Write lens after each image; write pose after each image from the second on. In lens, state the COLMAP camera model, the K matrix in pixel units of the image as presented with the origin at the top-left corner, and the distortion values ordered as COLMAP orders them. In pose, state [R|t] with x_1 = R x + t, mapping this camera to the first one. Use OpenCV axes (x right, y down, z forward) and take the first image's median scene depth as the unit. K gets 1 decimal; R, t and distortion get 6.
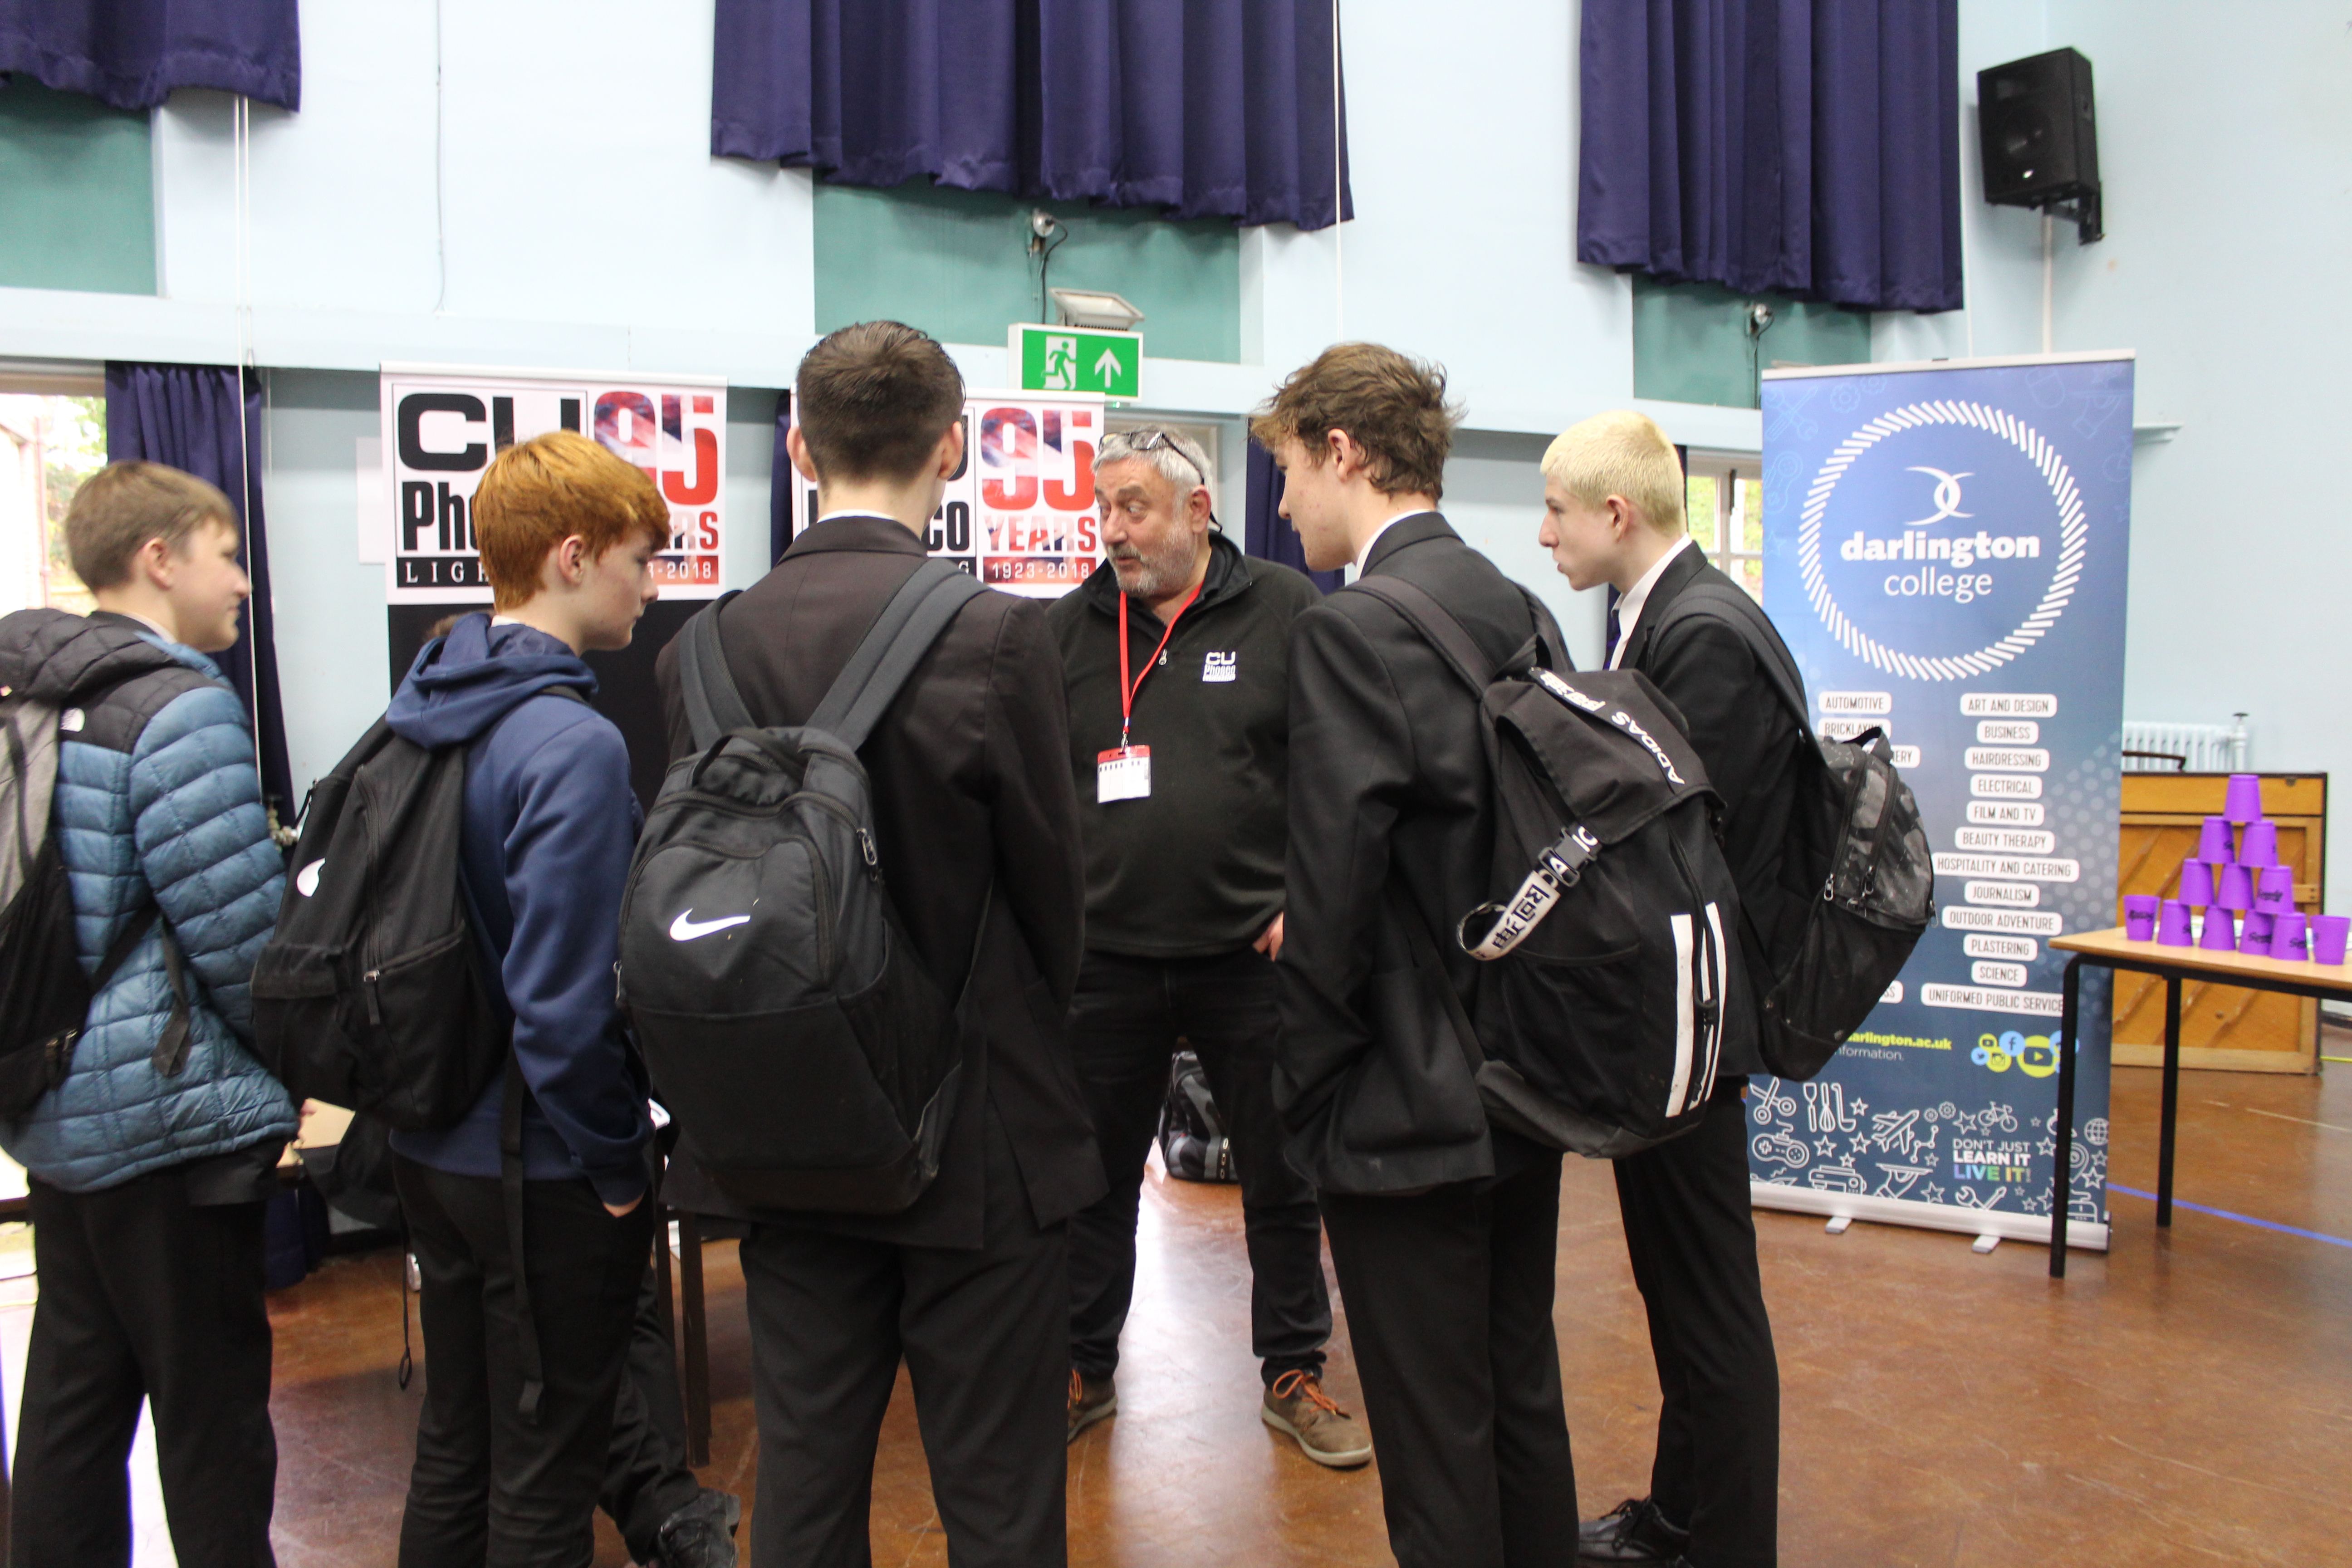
lens RADIAL K [[1952.1, 0, 1176.0], [0, 1952.1, 784.0], [0, 0, 1]] dist [-0.087527, 0.002623]
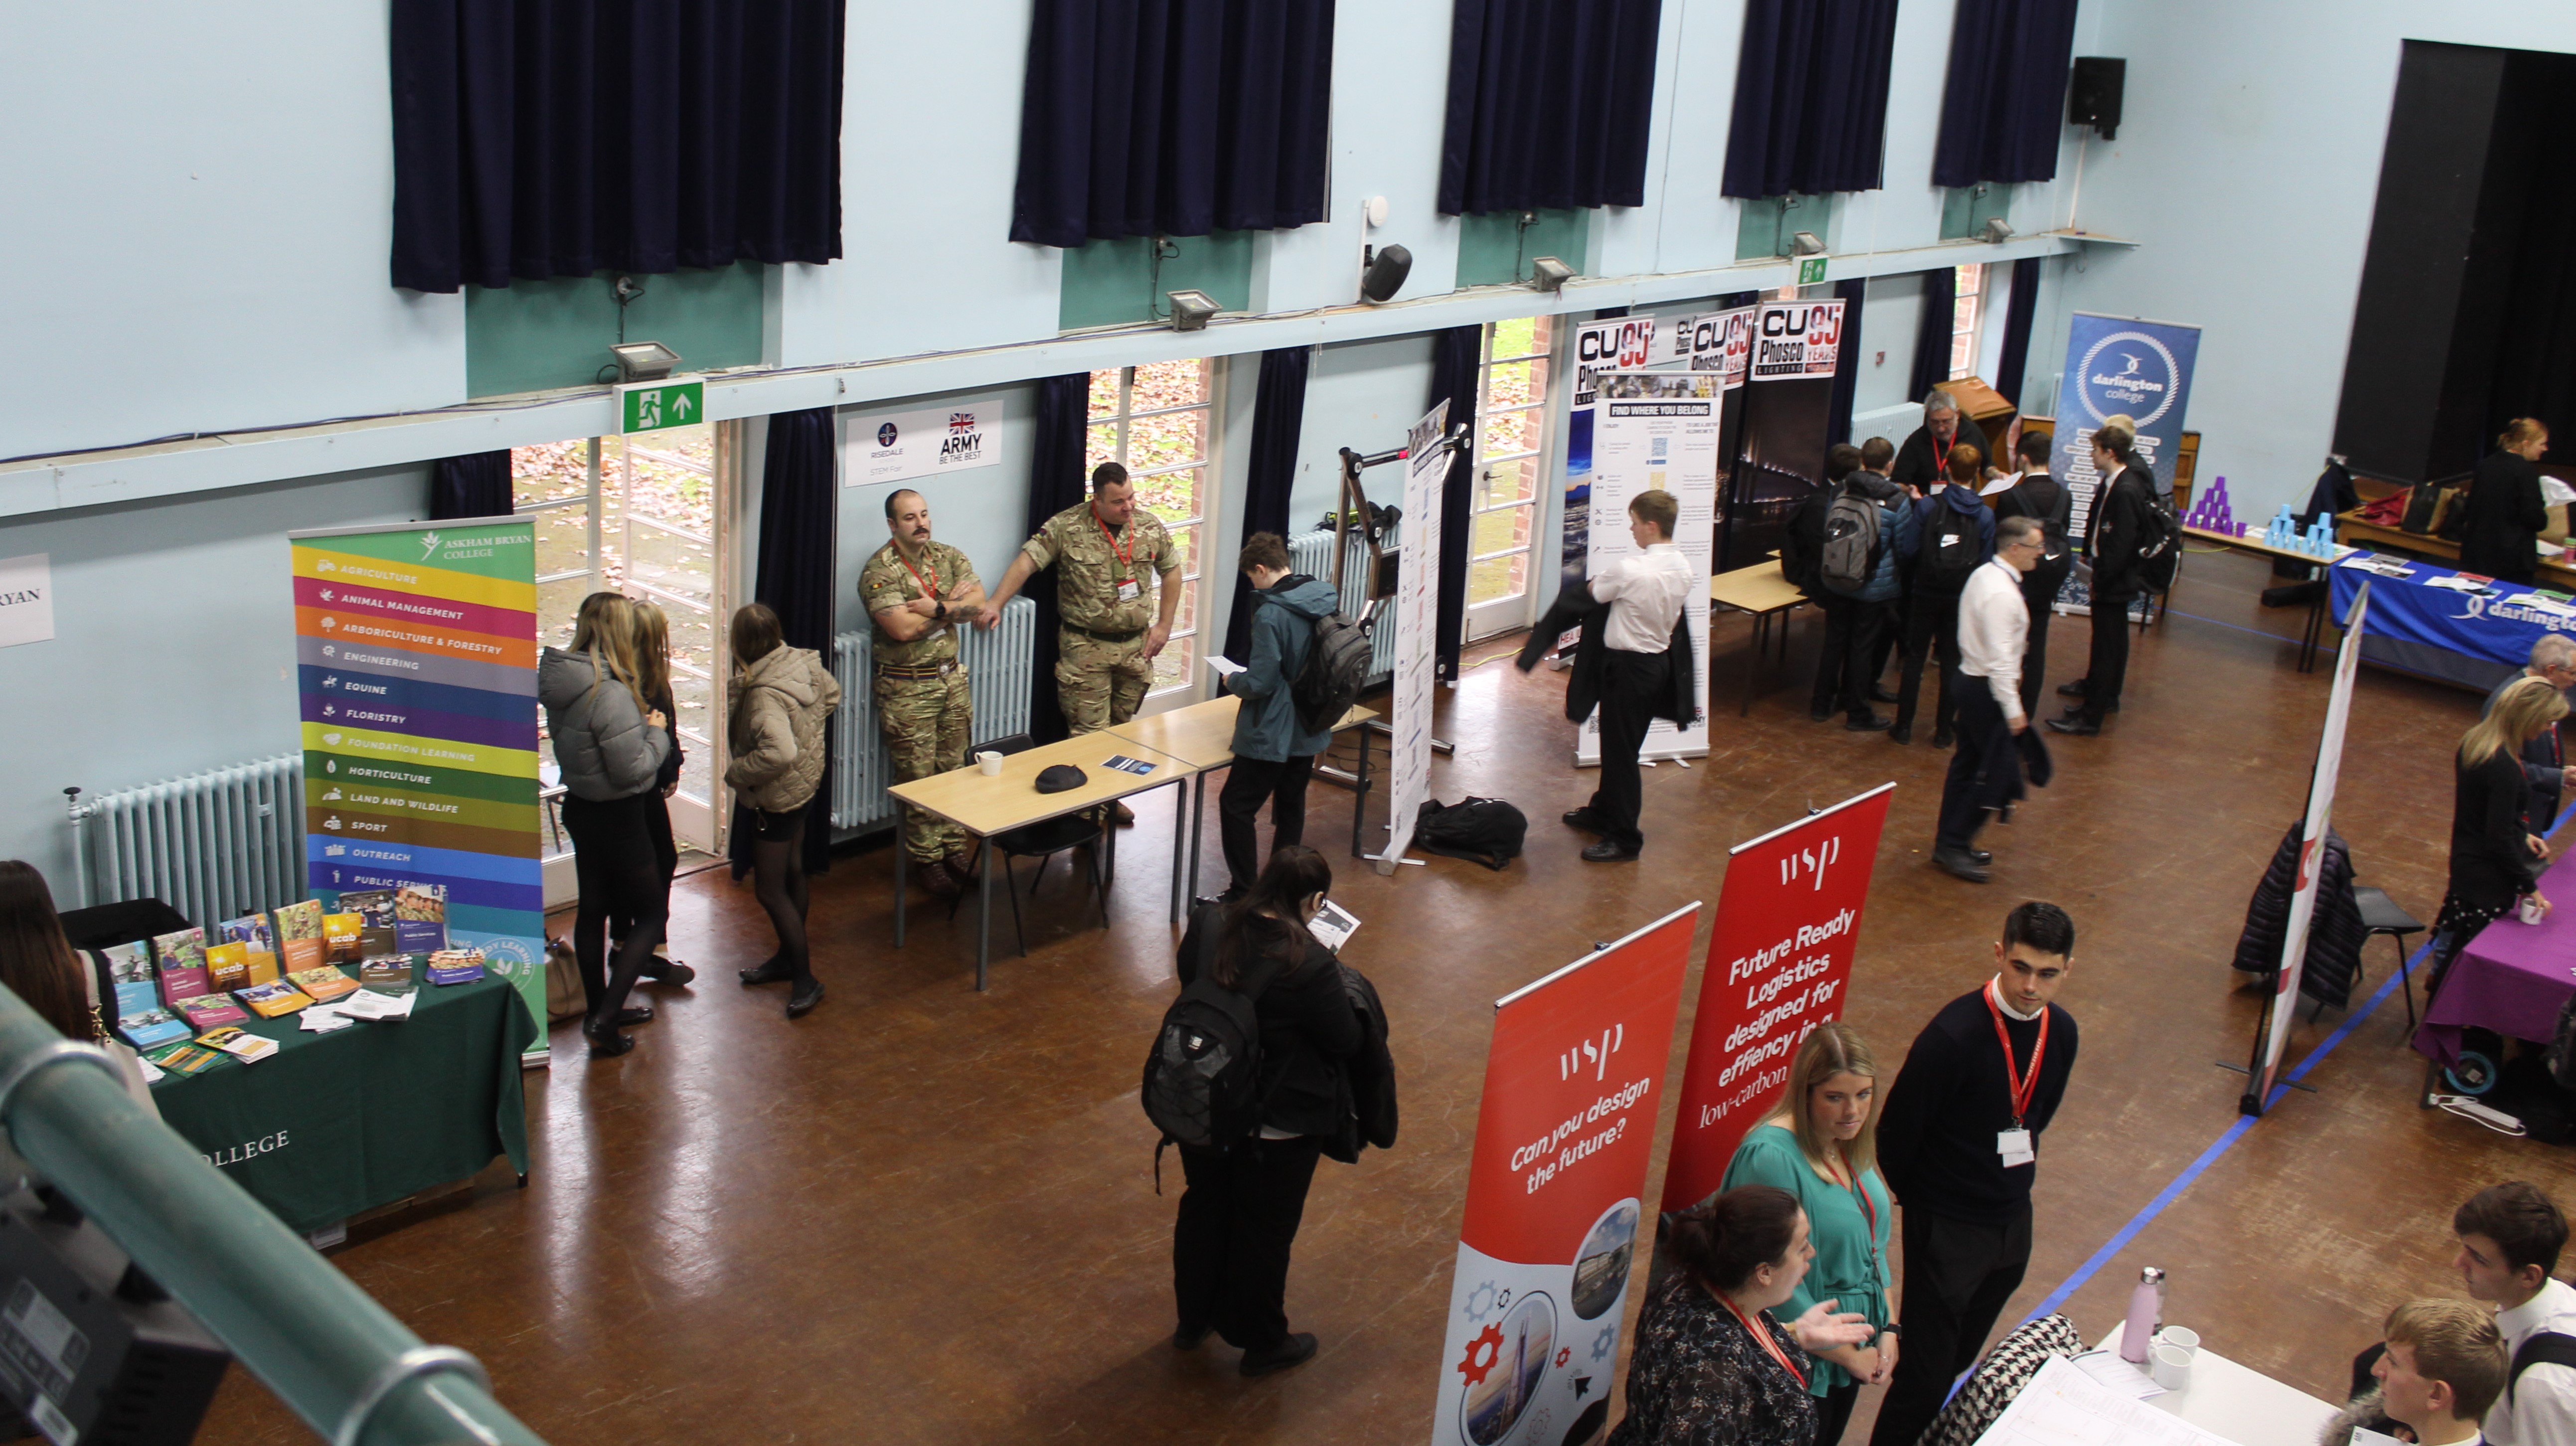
lens RADIAL K [[2342.5, 0, 1289.4], [0, 2342.5, 582.1], [0, 0, 1]] dist [-0.141080, 0.133805]
pose [[0.956413, 0.002962, 0.292001, -1.750259], [-0.063515, 0.978119, 0.198115, -0.422592], [-0.285025, -0.208027, 0.935674, -1.861849]]
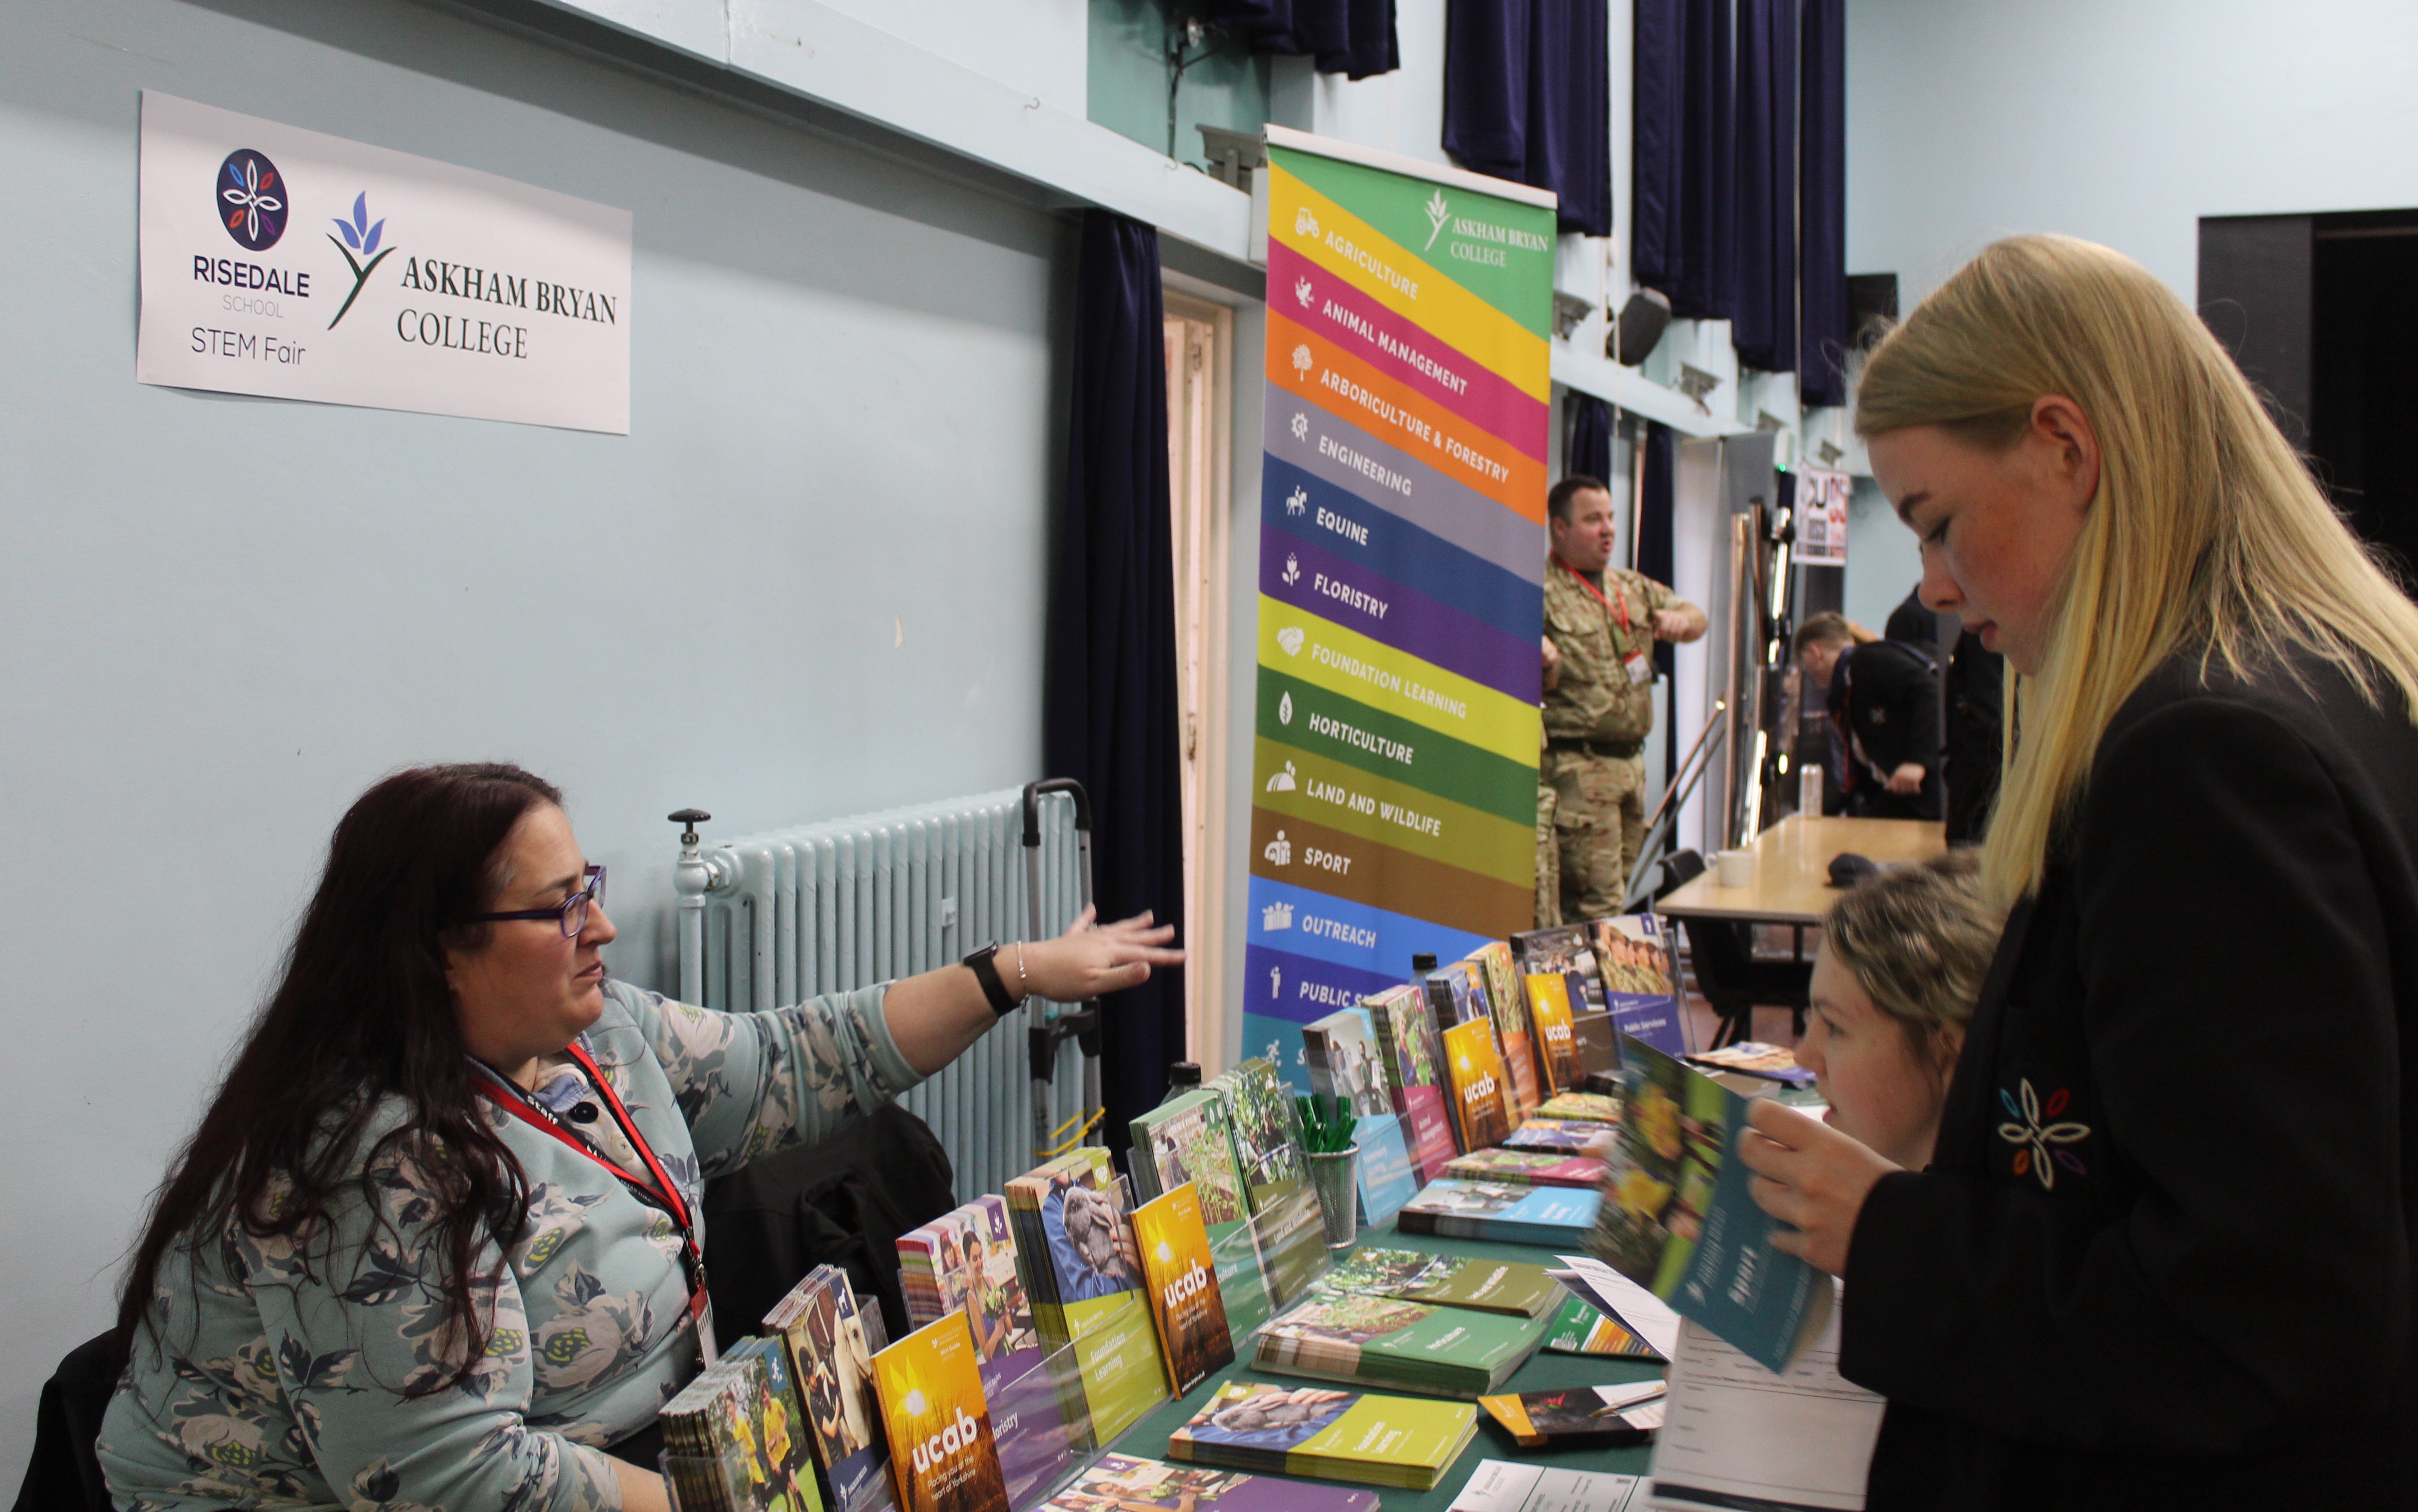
lens RADIAL K [[2435.1, 0, 1216.6], [0, 2435.1, 651.7], [0, 0, 1]] dist [-0.017118, 0.012527]
pose [[0.795108, -0.000655, 0.606467, -2.389103], [0.024338, 0.999228, -0.030829, 0.068554], [-0.605979, 0.039273, 0.794511, -0.774889]]
